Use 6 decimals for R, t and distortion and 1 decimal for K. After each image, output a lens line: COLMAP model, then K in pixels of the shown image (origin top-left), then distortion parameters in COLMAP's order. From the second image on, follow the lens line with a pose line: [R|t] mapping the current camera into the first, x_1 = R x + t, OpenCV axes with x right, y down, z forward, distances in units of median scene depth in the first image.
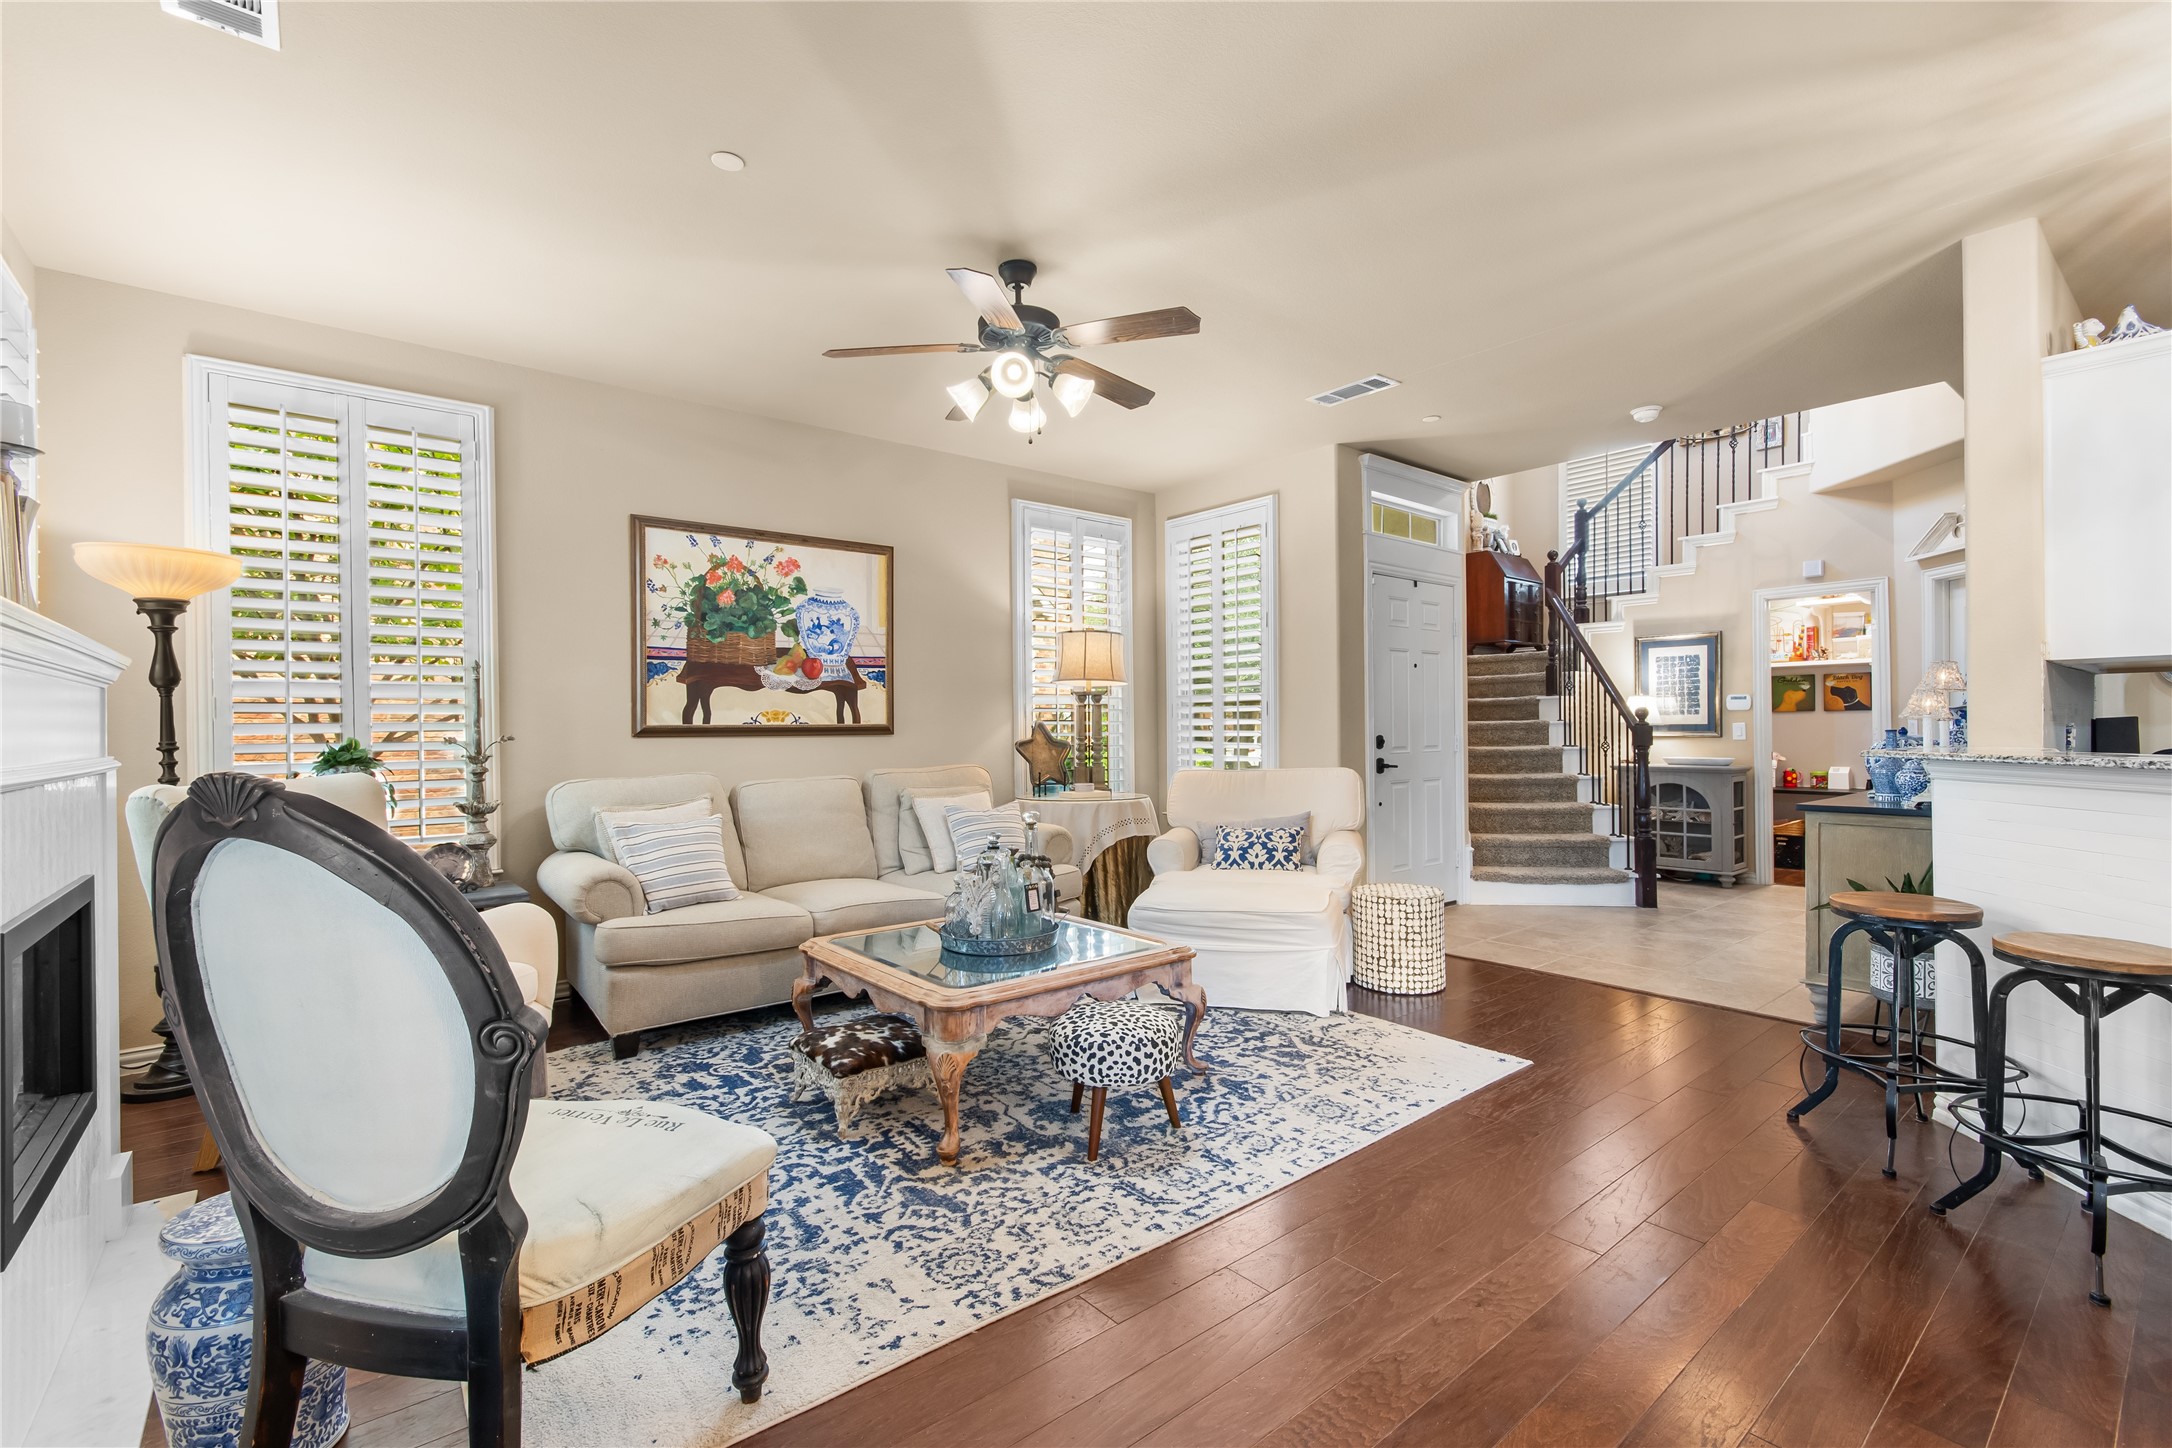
lens RADIAL K [[946.0, 0, 1074.0], [0, 946.0, 730.4], [0, 0, 1]] dist [-0.002241, 0.000022]
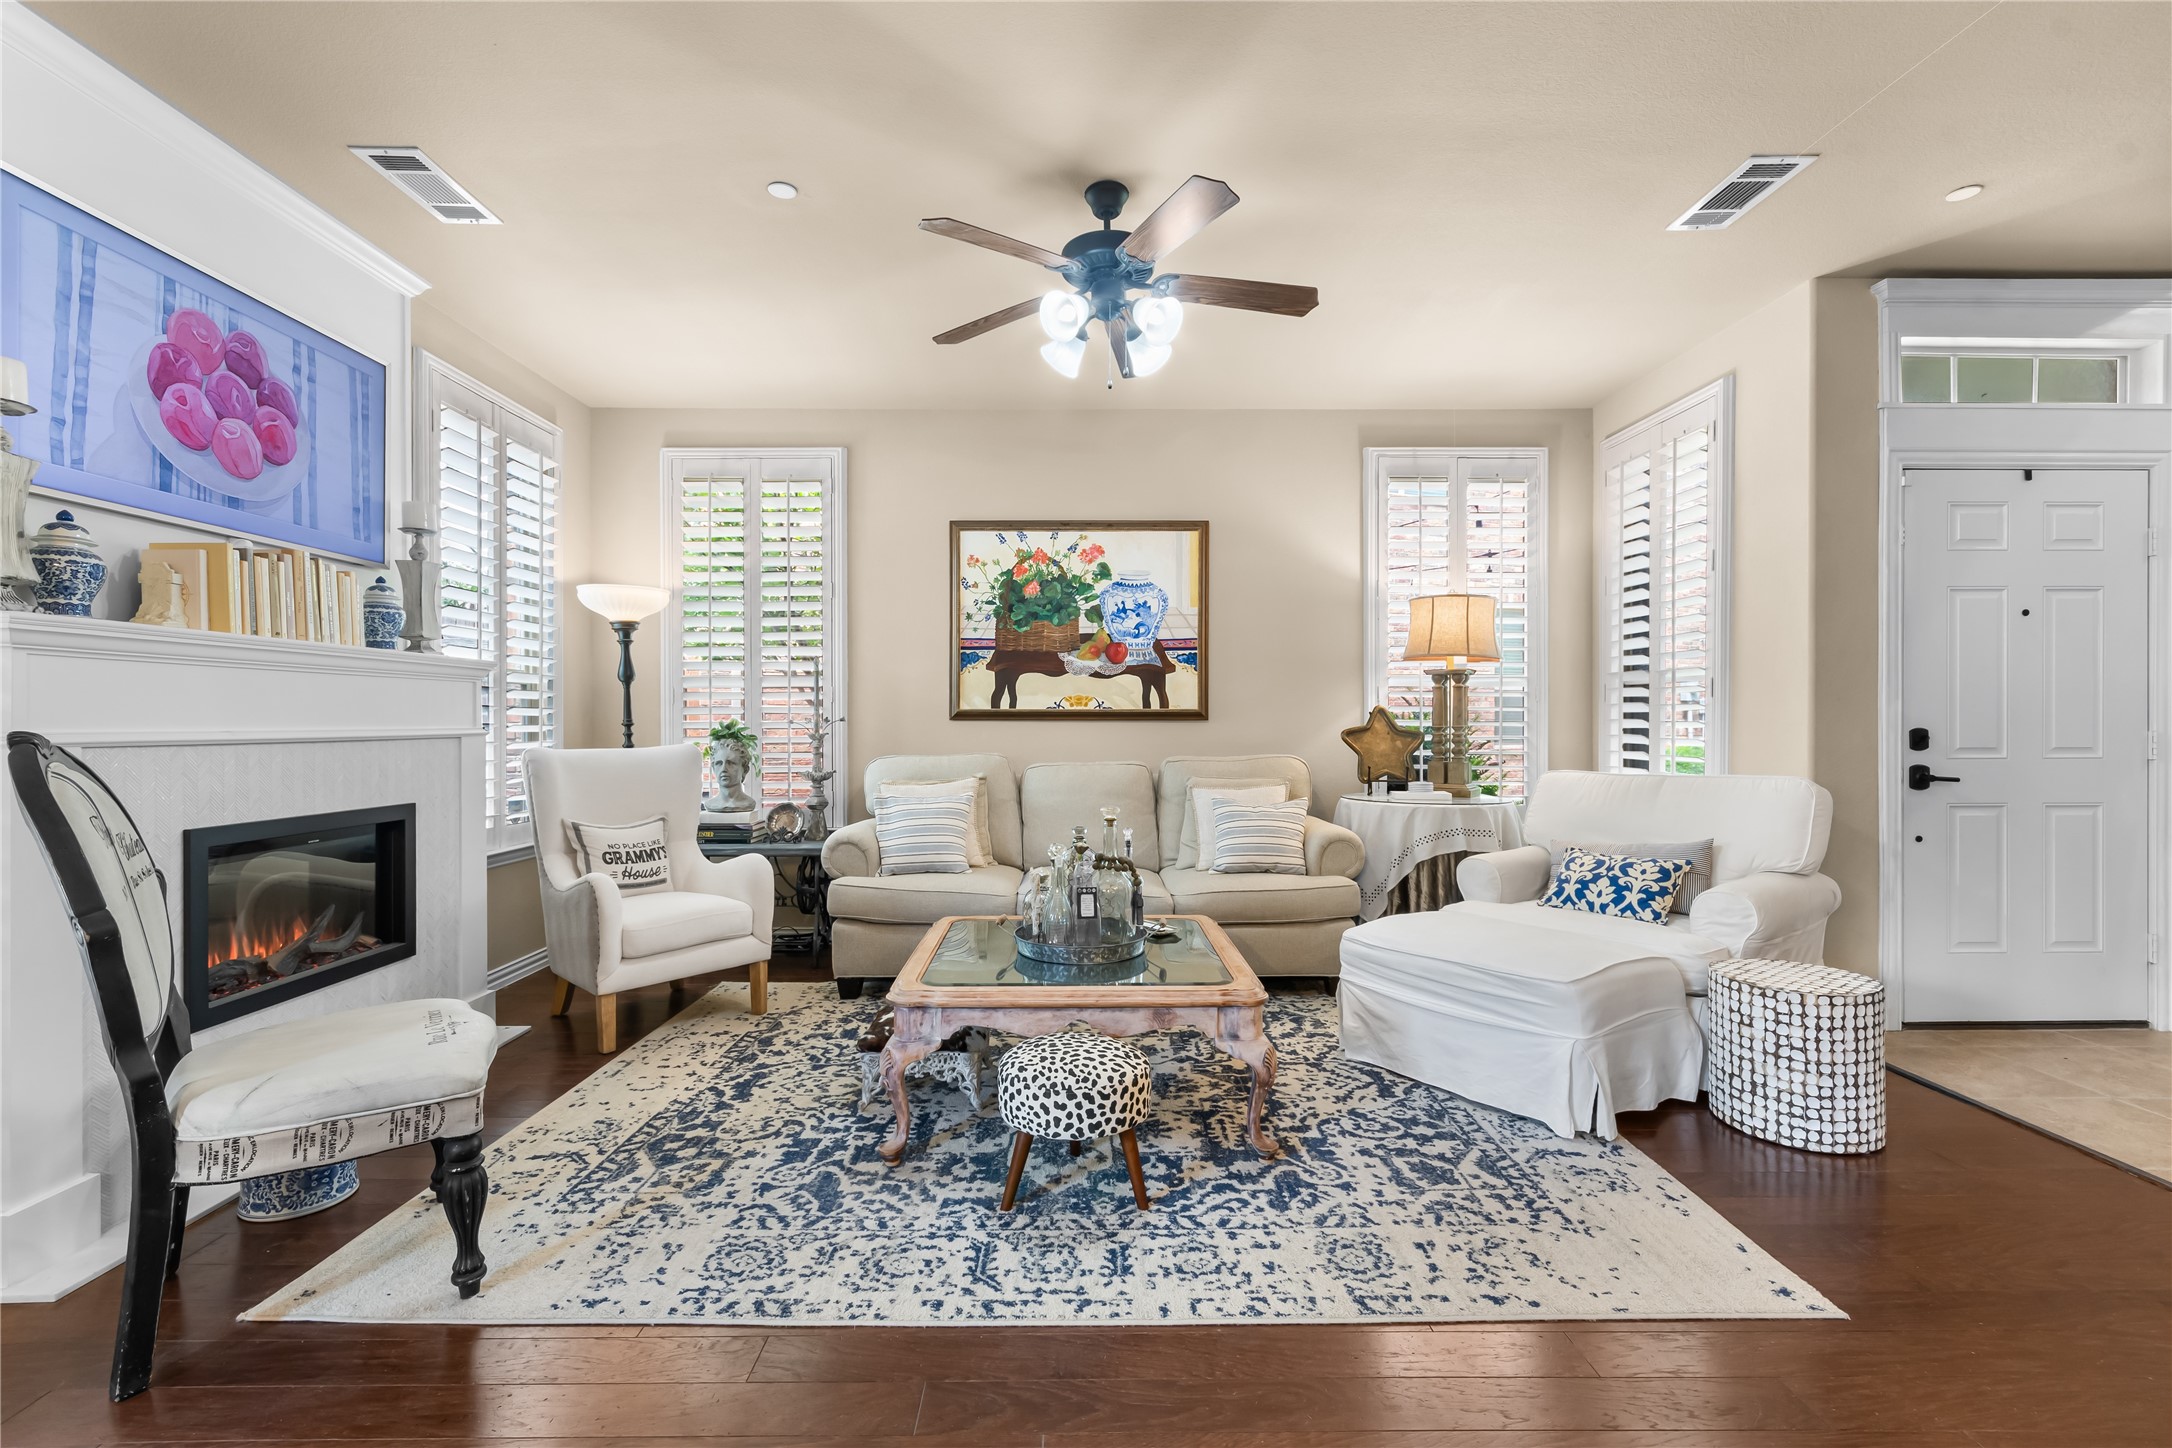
lens RADIAL K [[952.2, 0, 1086.0], [0, 952.2, 724.0], [0, 0, 1]] dist [0.002328, -0.000268]
pose [[0.783625, 0.011051, -0.621136, 0.337185], [-0.007302, 0.999937, 0.008578, 0.001210], [0.621192, -0.002187, 0.783656, 0.199931]]
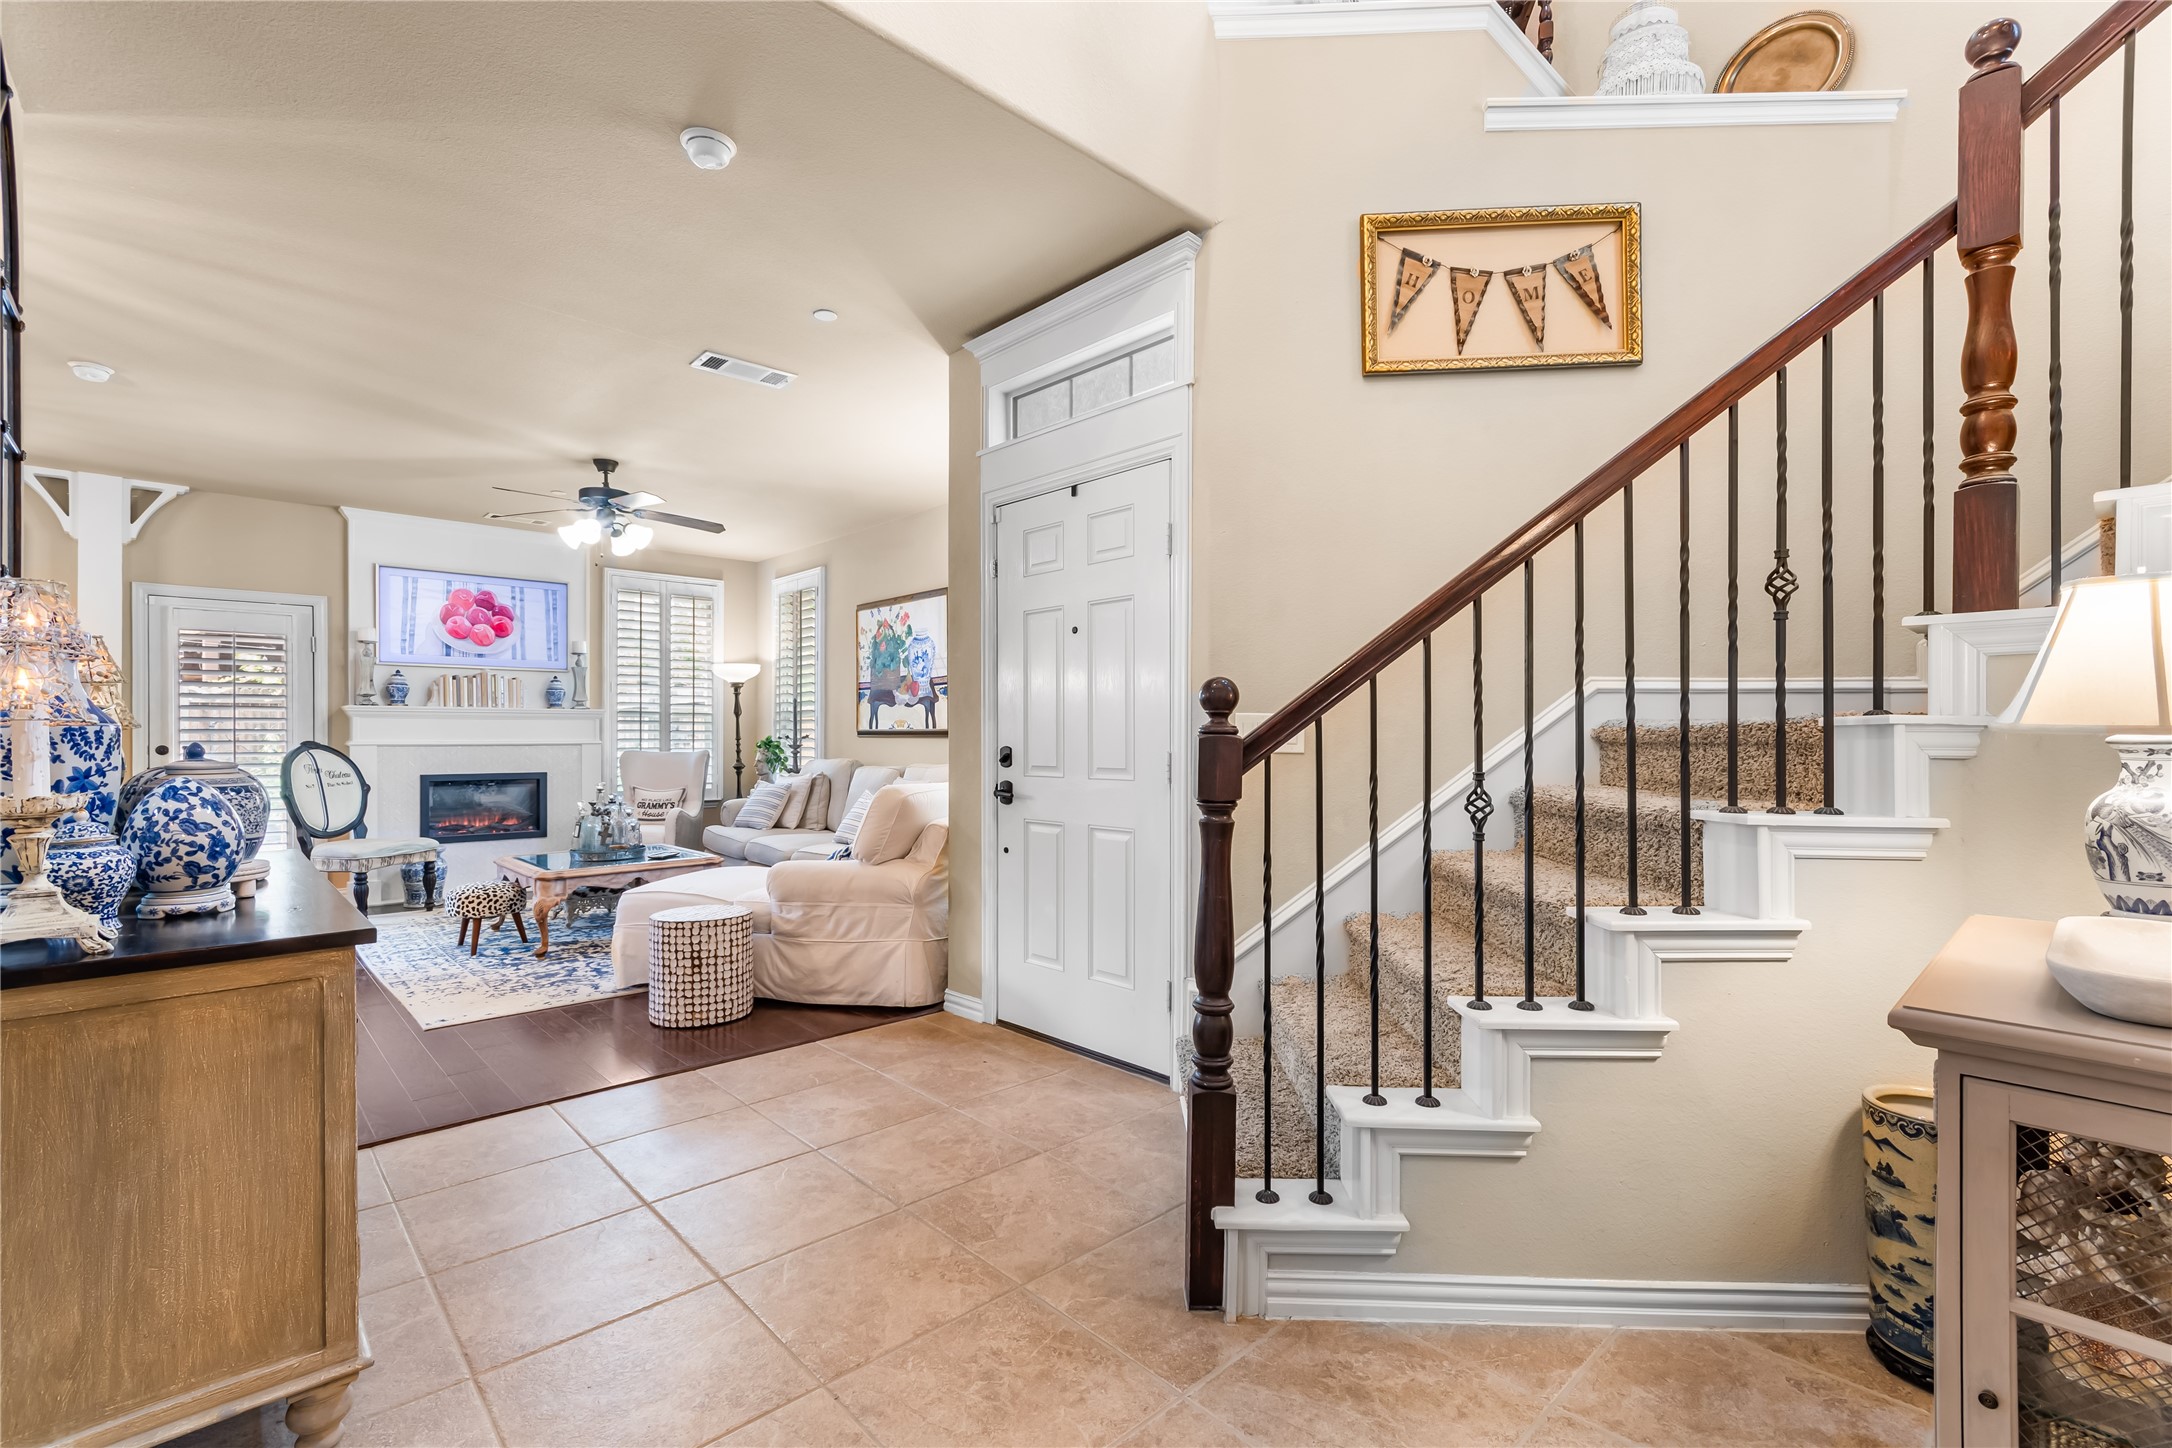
lens RADIAL K [[959.2, 0, 1088.8], [0, 959.2, 735.4], [0, 0, 1]] dist [0.002639, 0.000337]
pose [[0.073405, 0.008975, -0.997262, 1.190024], [-0.000751, 0.999960, 0.008944, -0.010423], [0.997302, 0.000093, 0.073409, 1.199764]]
